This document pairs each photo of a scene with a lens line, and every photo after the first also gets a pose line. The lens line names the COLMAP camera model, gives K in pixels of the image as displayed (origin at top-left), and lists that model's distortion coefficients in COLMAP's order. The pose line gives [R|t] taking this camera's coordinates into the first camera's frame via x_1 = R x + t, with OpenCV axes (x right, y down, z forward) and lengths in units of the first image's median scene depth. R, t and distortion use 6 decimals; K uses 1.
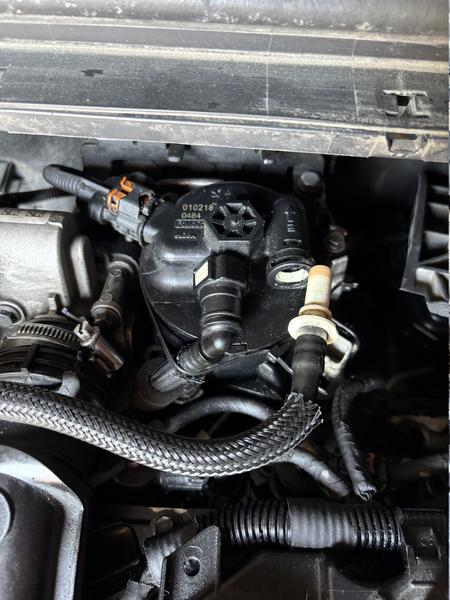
lens RADIAL K [[451.0, 0, 221.7], [0, 451.0, 298.5], [0, 0, 1]] dist [0.013852, 0.005520]
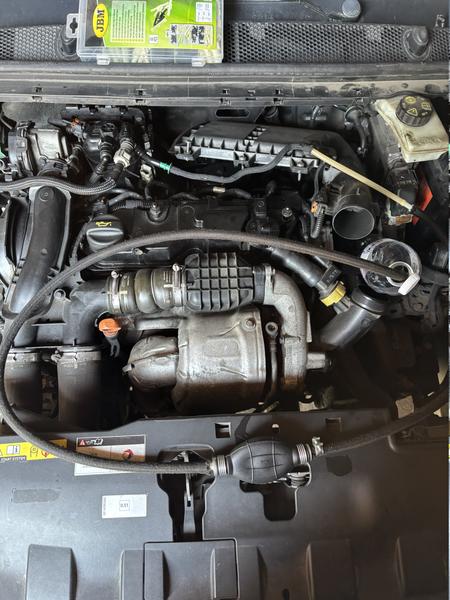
lens RADIAL K [[451.0, 0, 228.5], [0, 451.0, 301.9], [0, 0, 1]] dist [0.013852, 0.005520]
pose [[0.995173, -0.072220, 0.066441, 0.595934], [0.071729, 0.997377, 0.009748, 1.156552], [-0.066971, -0.004936, 0.997743, -2.464382]]
